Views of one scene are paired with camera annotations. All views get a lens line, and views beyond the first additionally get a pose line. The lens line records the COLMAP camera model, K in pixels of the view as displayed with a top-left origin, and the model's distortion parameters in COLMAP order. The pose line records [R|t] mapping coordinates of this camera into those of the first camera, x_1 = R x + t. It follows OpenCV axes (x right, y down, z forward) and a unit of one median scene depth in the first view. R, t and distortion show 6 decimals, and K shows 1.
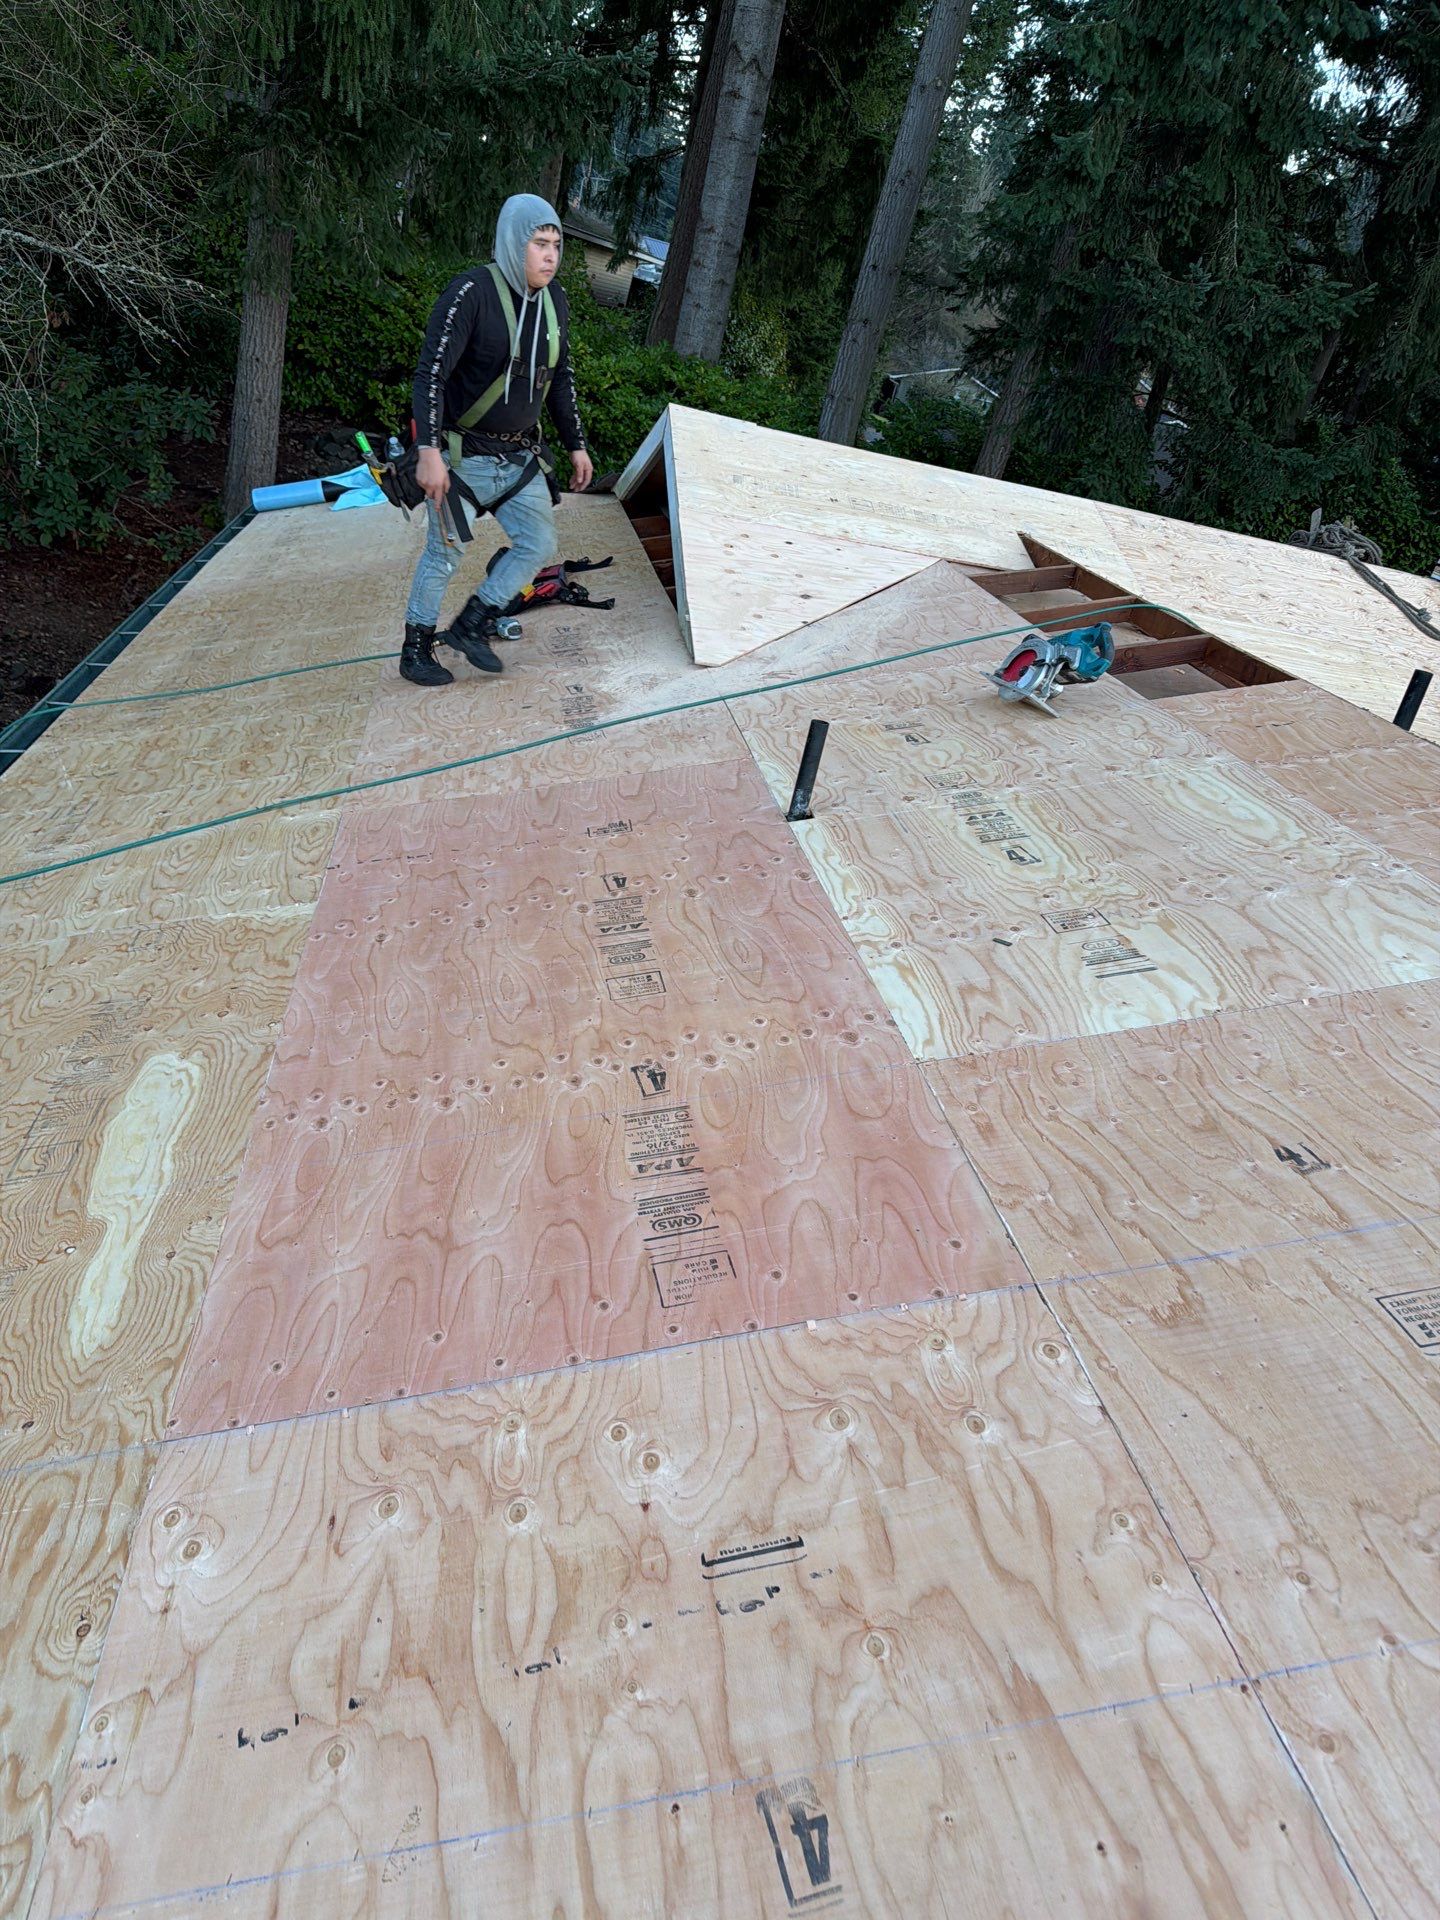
lens RADIAL K [[1354.3, 0, 713.1], [0, 1354.3, 948.8], [0, 0, 1]] dist [0.046932, -0.047933]
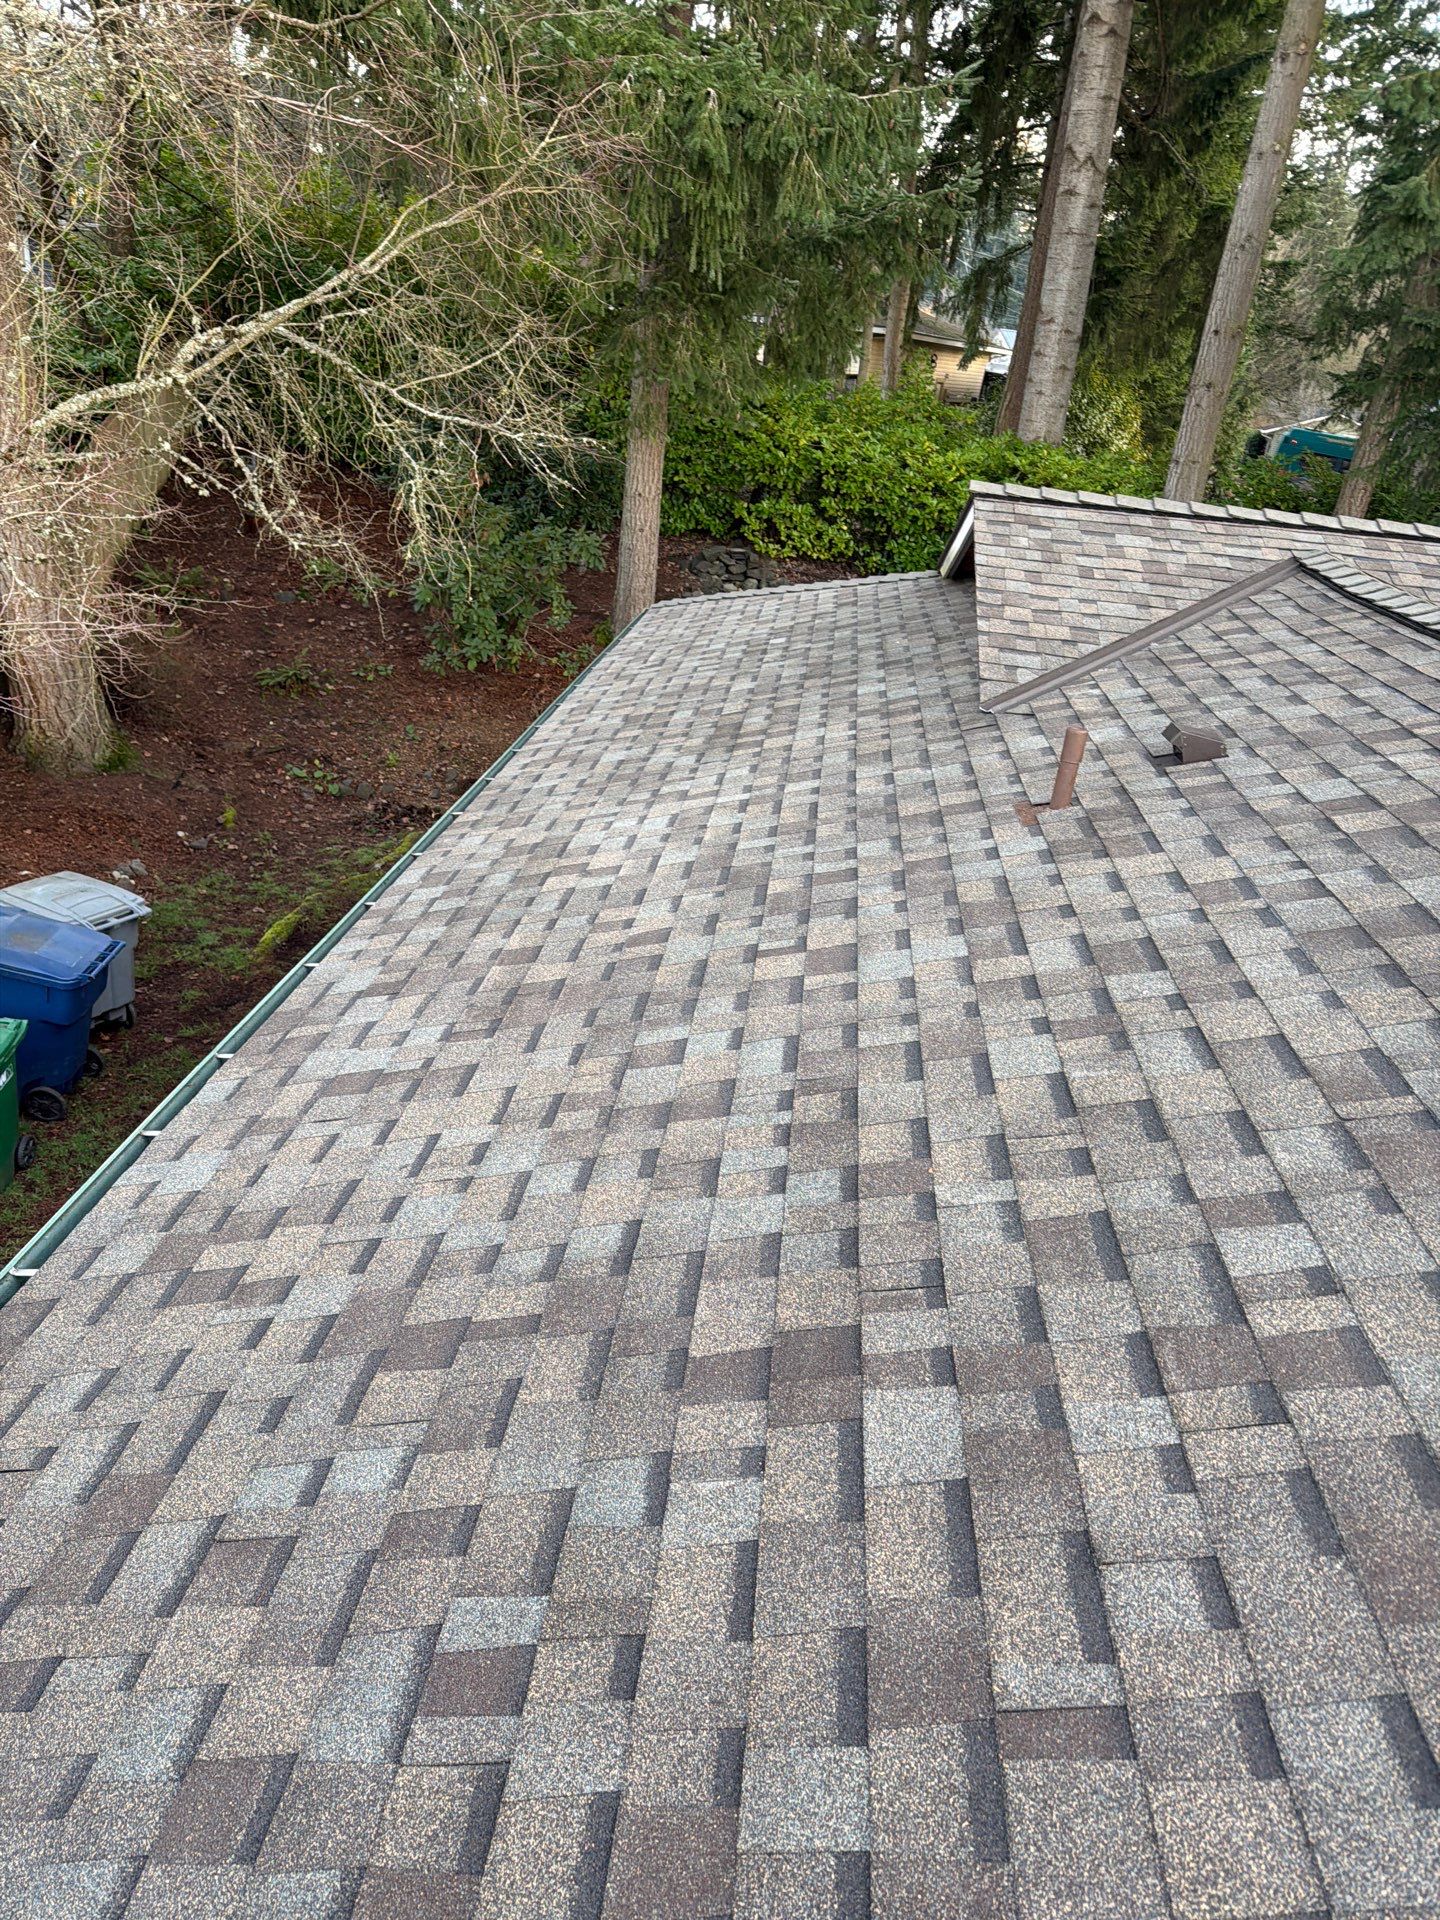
lens RADIAL K [[1329.1, 0, 712.5], [0, 1329.1, 959.9], [0, 0, 1]] dist [0.038543, -0.038473]
pose [[0.963438, -0.022935, -0.266947, 0.065838], [0.009270, 0.998586, -0.052338, 0.077379], [0.267770, 0.047950, 0.962289, -0.181990]]
